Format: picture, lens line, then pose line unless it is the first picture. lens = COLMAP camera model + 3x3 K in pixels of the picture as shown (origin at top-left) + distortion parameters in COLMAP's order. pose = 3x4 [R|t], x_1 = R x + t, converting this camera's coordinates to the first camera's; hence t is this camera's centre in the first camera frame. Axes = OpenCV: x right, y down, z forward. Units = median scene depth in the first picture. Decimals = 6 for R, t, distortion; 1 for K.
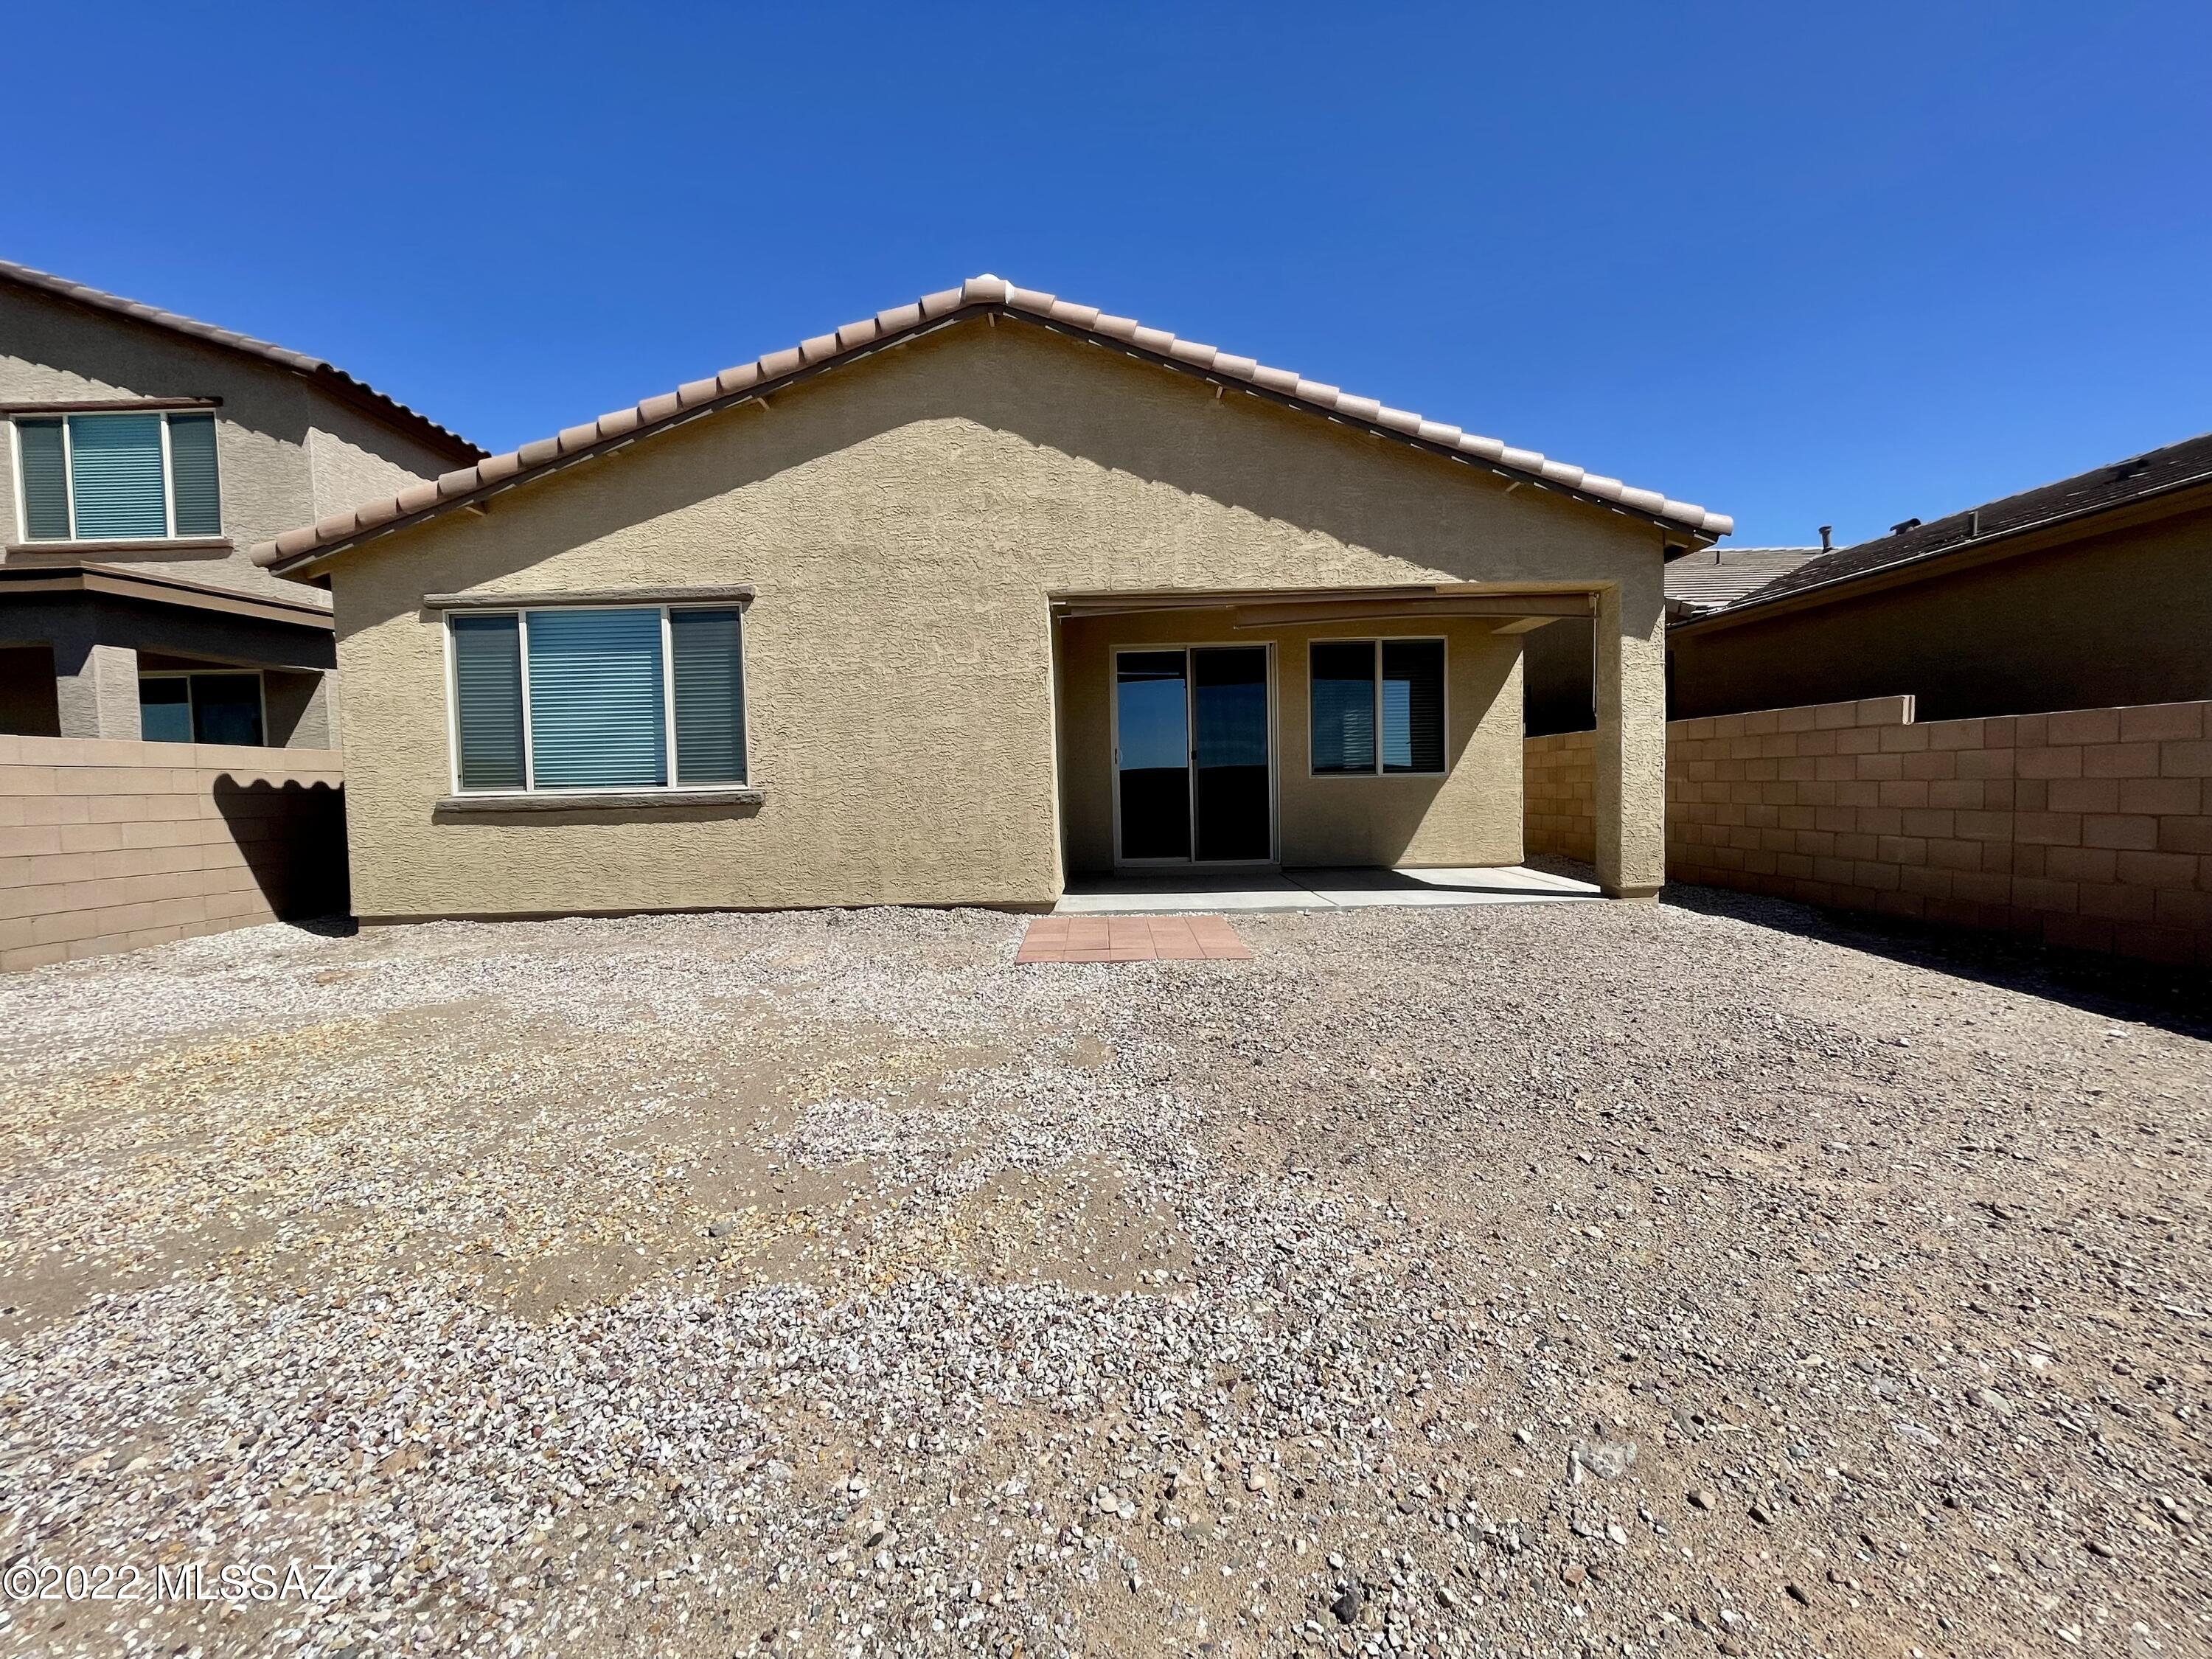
lens RADIAL K [[891.2, 0, 1105.9], [0, 891.2, 821.0], [0, 0, 1]] dist [-0.004174, 0.000444]
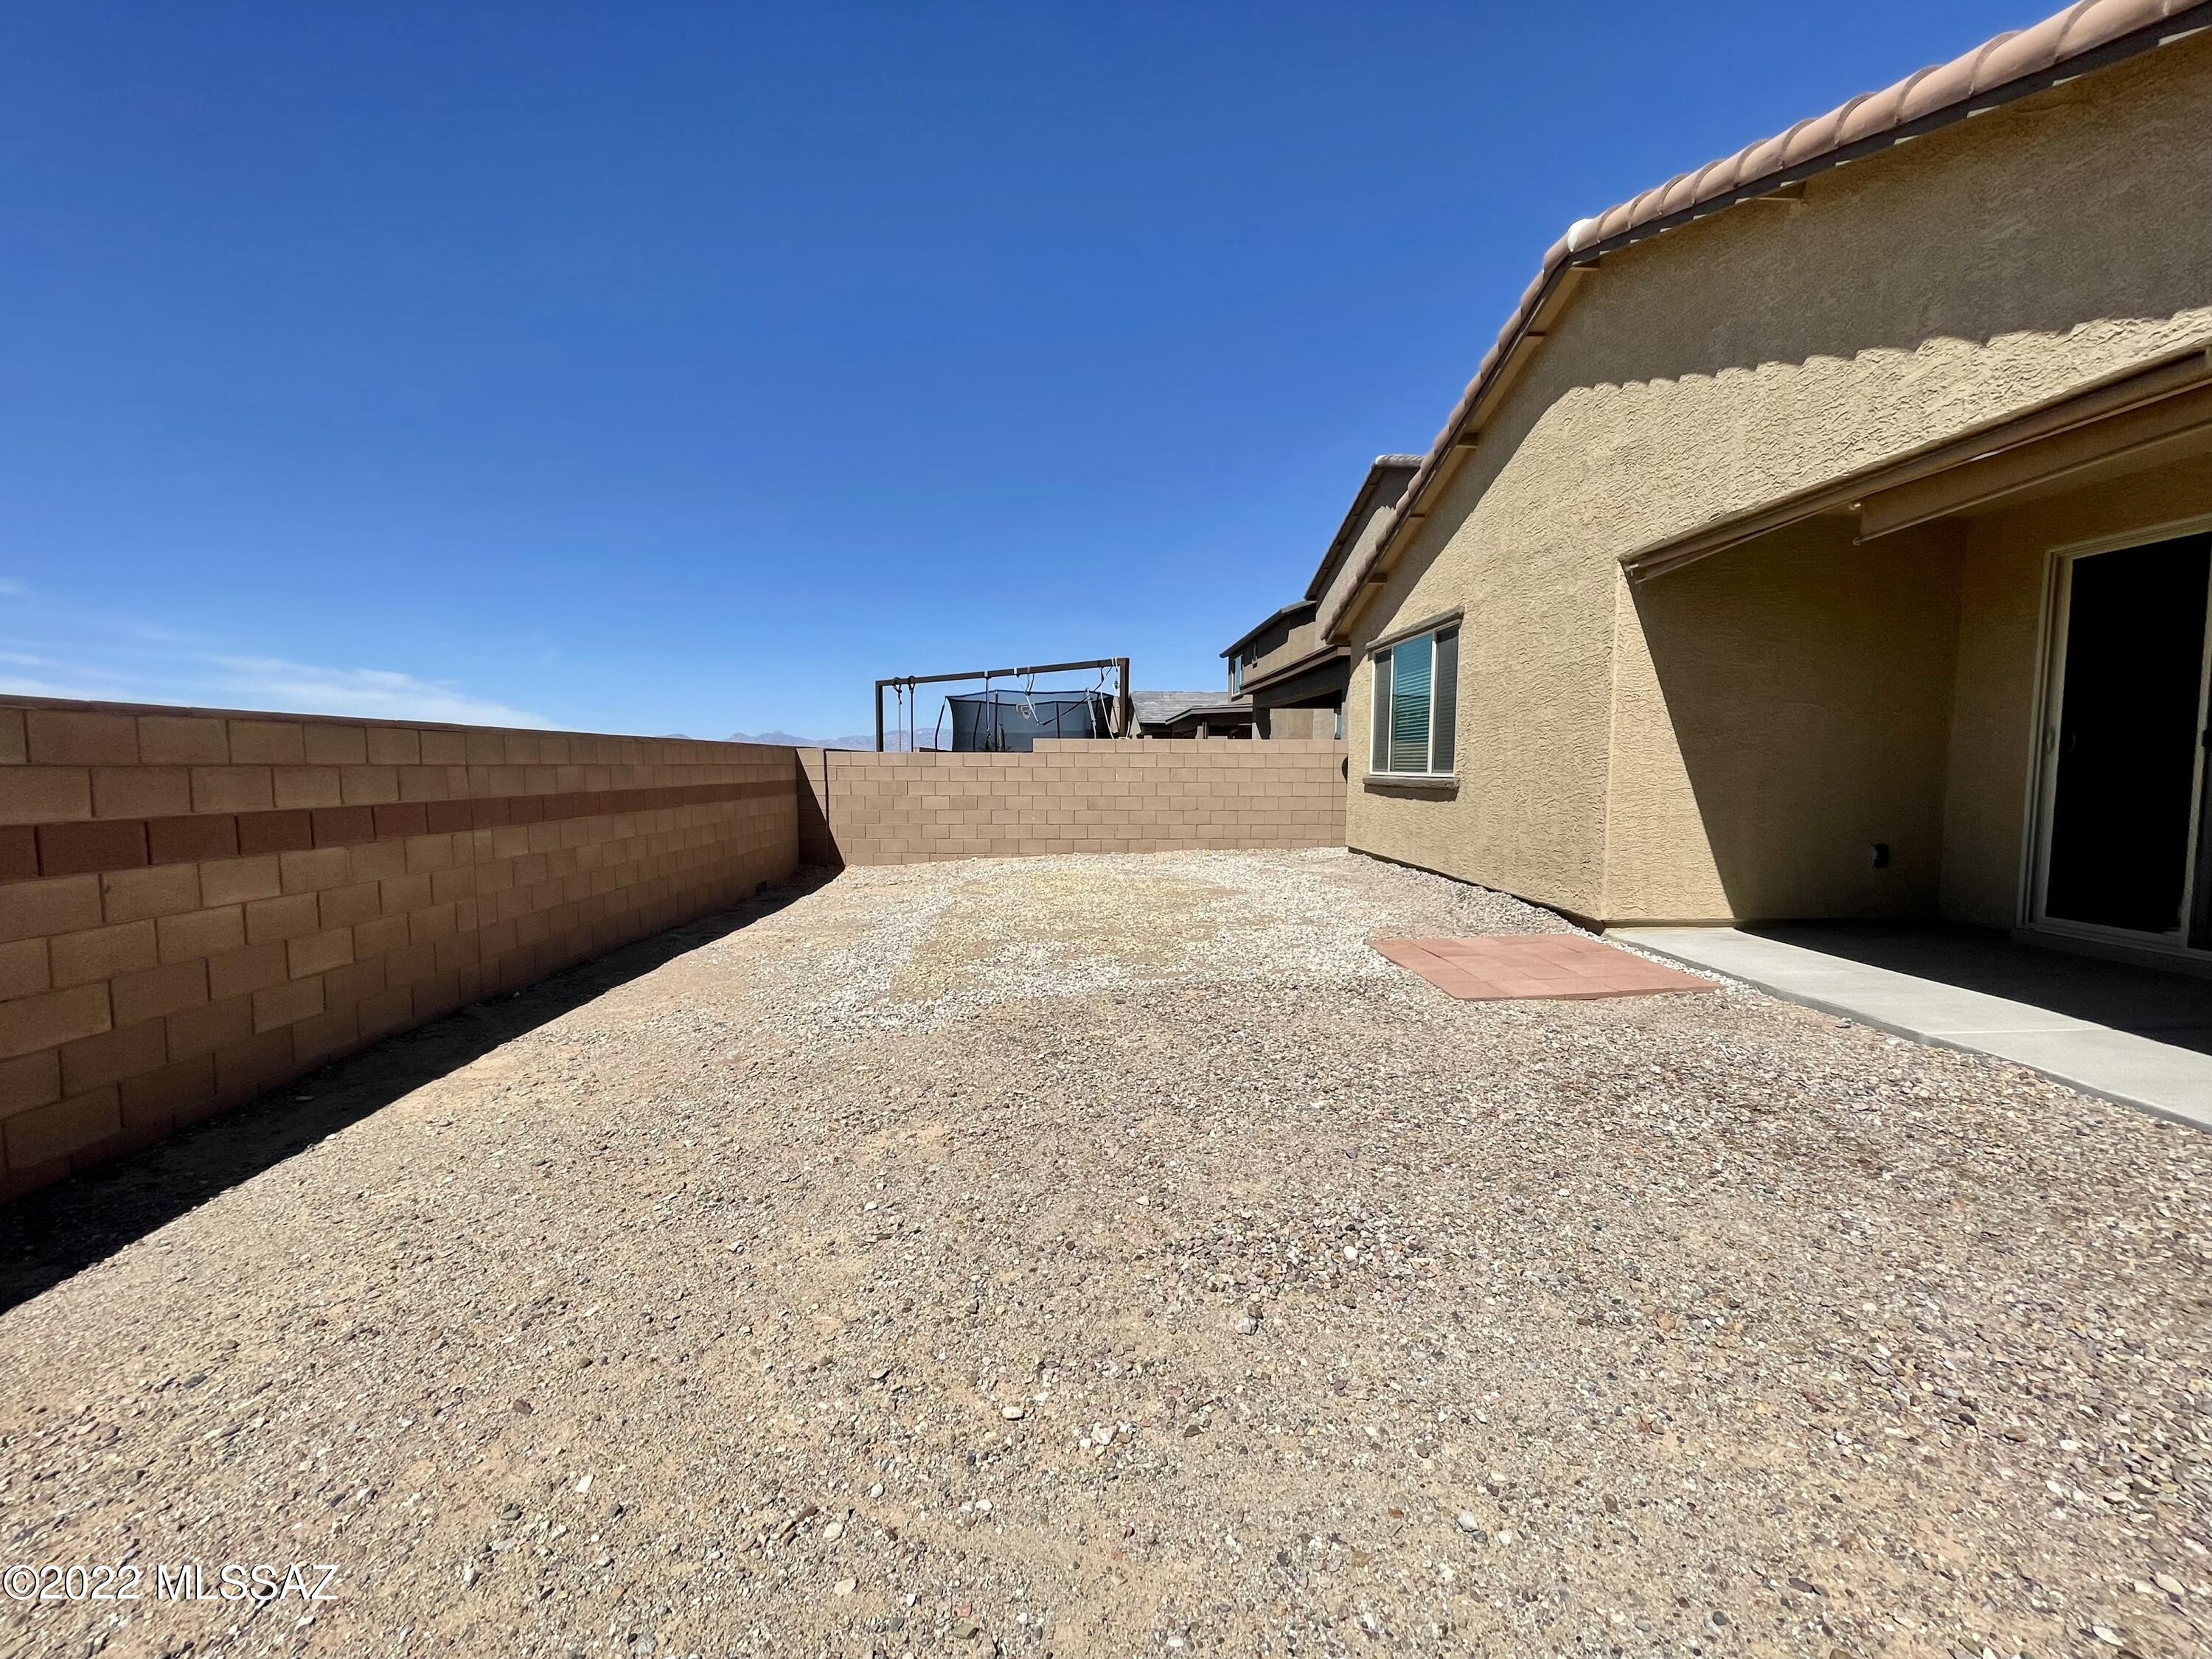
lens RADIAL K [[891.2, 0, 1104.9], [0, 891.2, 814.9], [0, 0, 1]] dist [-0.004174, 0.000444]
pose [[0.044946, 0.078505, -0.995900, 0.770490], [-0.053937, 0.995644, 0.076050, -0.051027], [0.997532, 0.050297, 0.048985, 0.482417]]
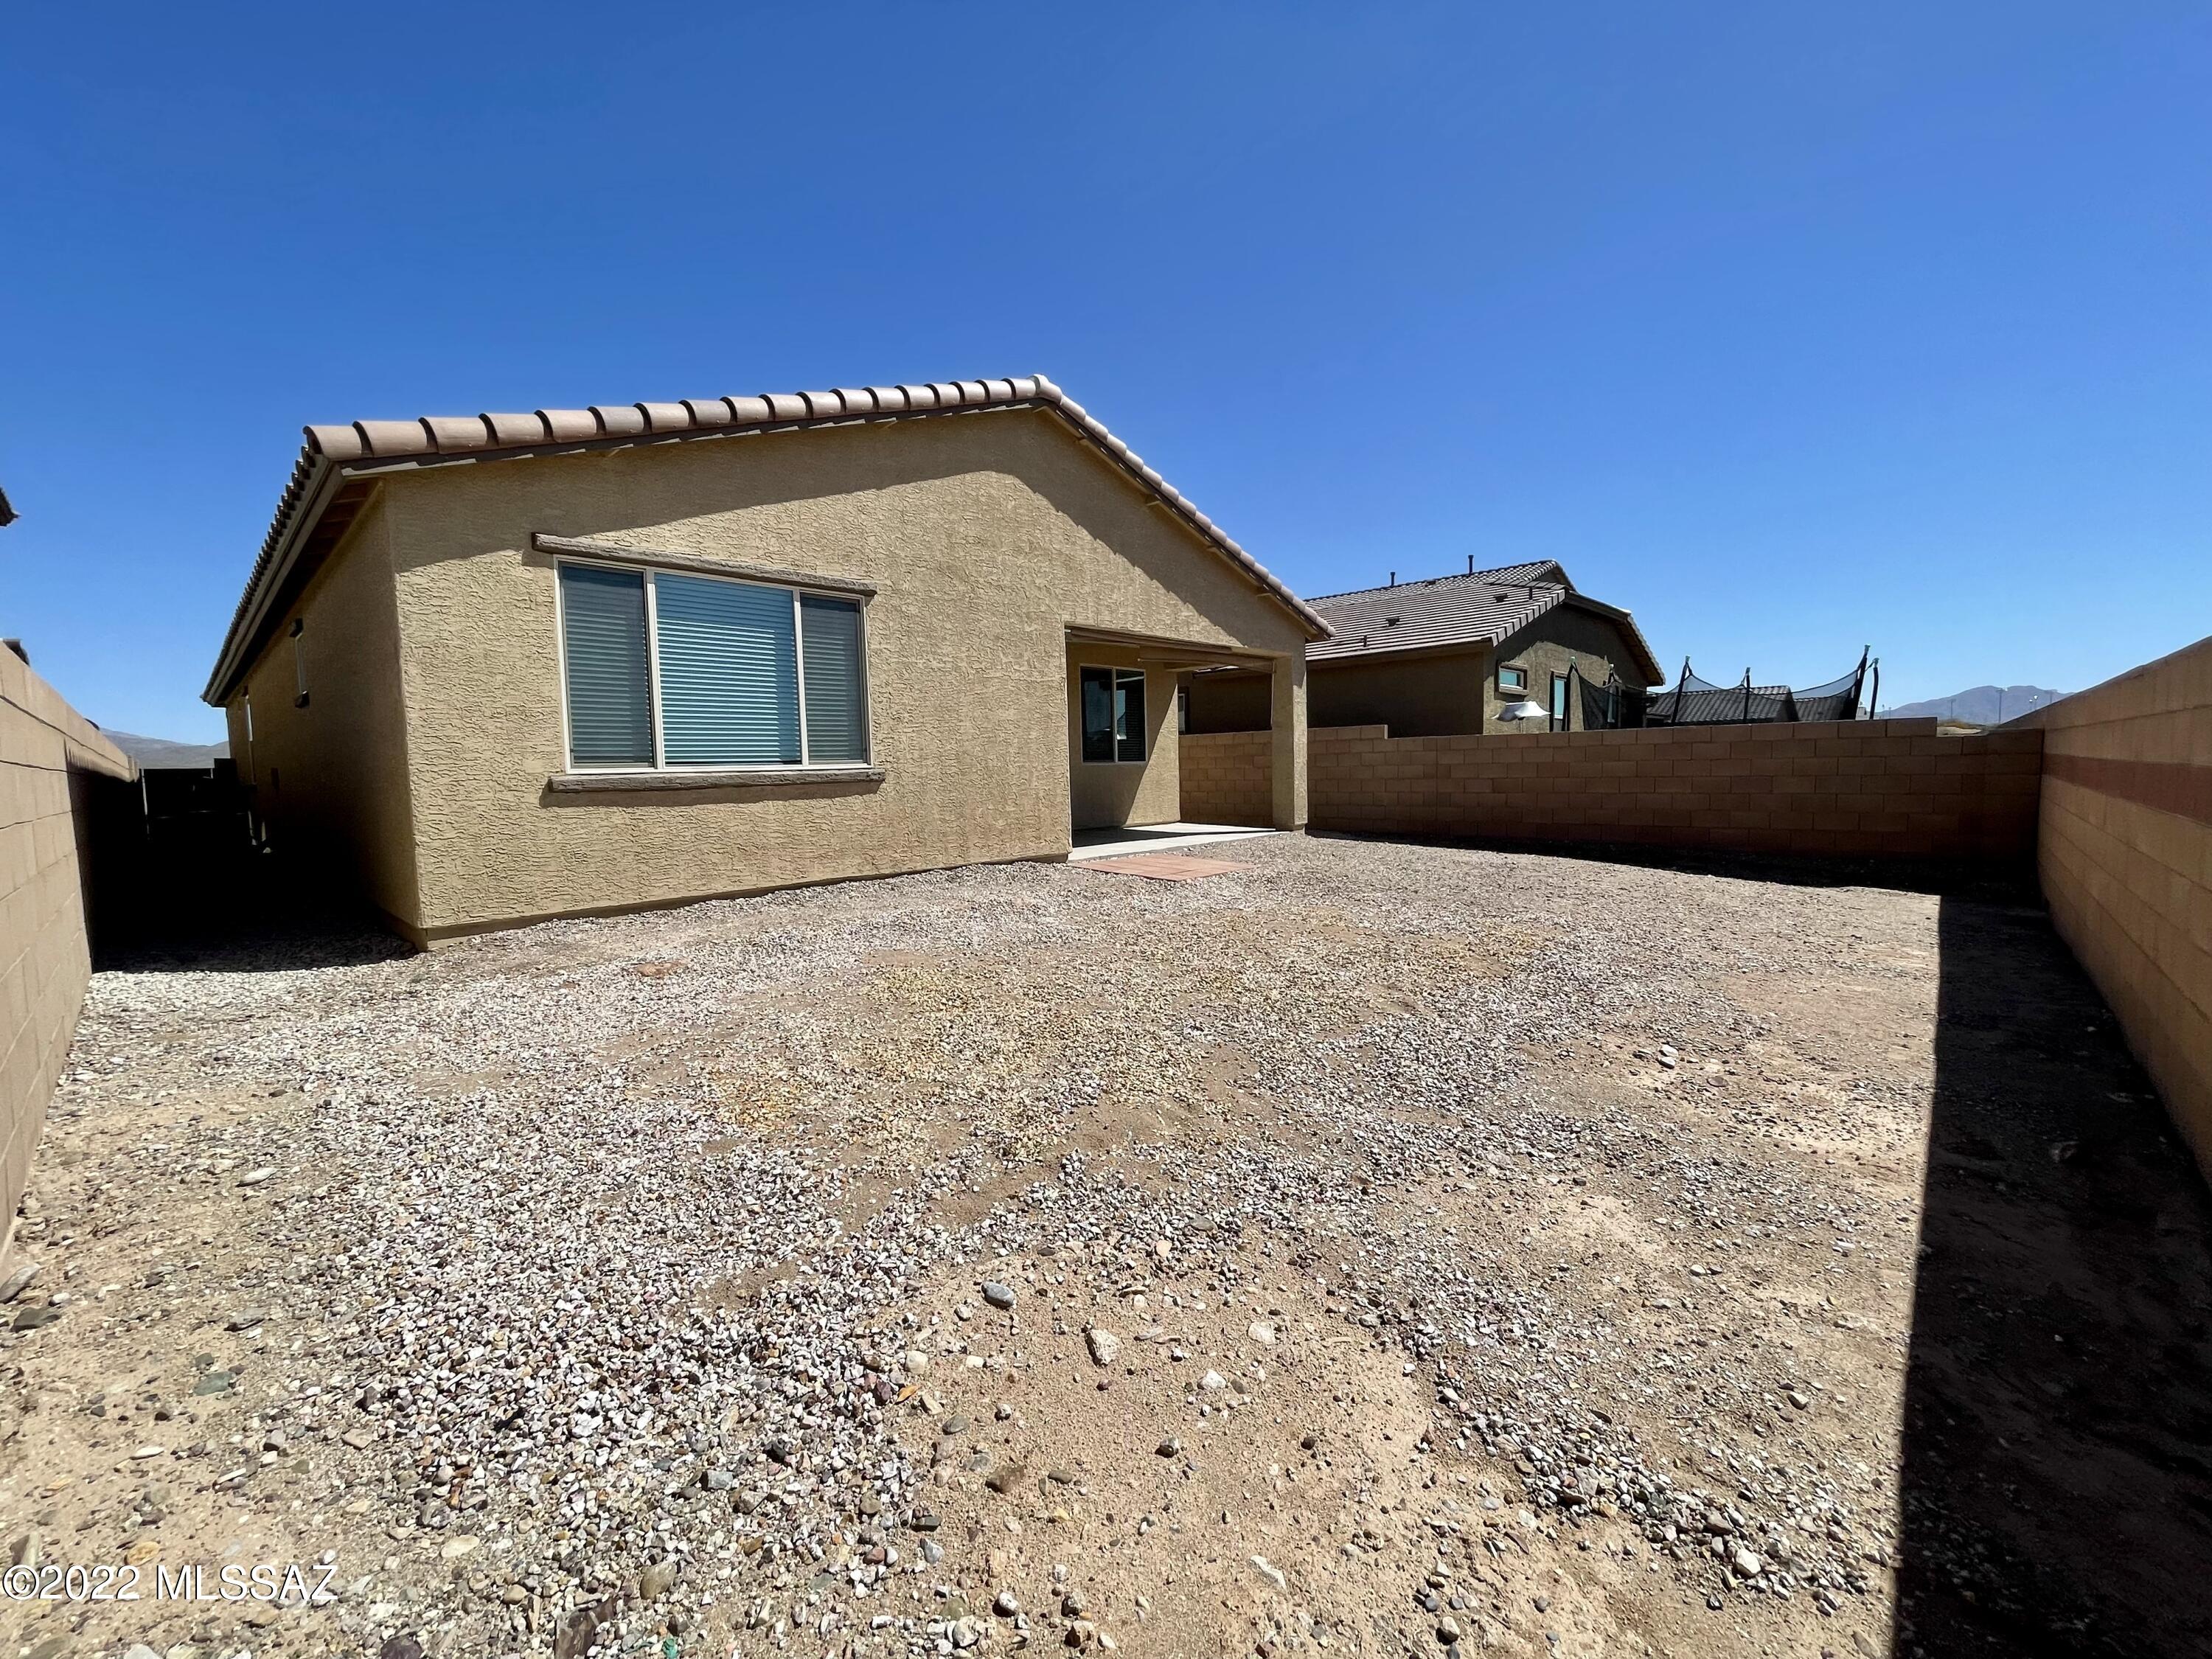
lens RADIAL K [[891.2, 0, 1096.7], [0, 891.2, 830.6], [0, 0, 1]] dist [-0.004174, 0.000444]
pose [[0.691539, -0.044960, 0.720939, -1.012009], [0.039185, 0.998926, 0.024710, 0.025937], [-0.721276, 0.011162, 0.692558, 0.037405]]
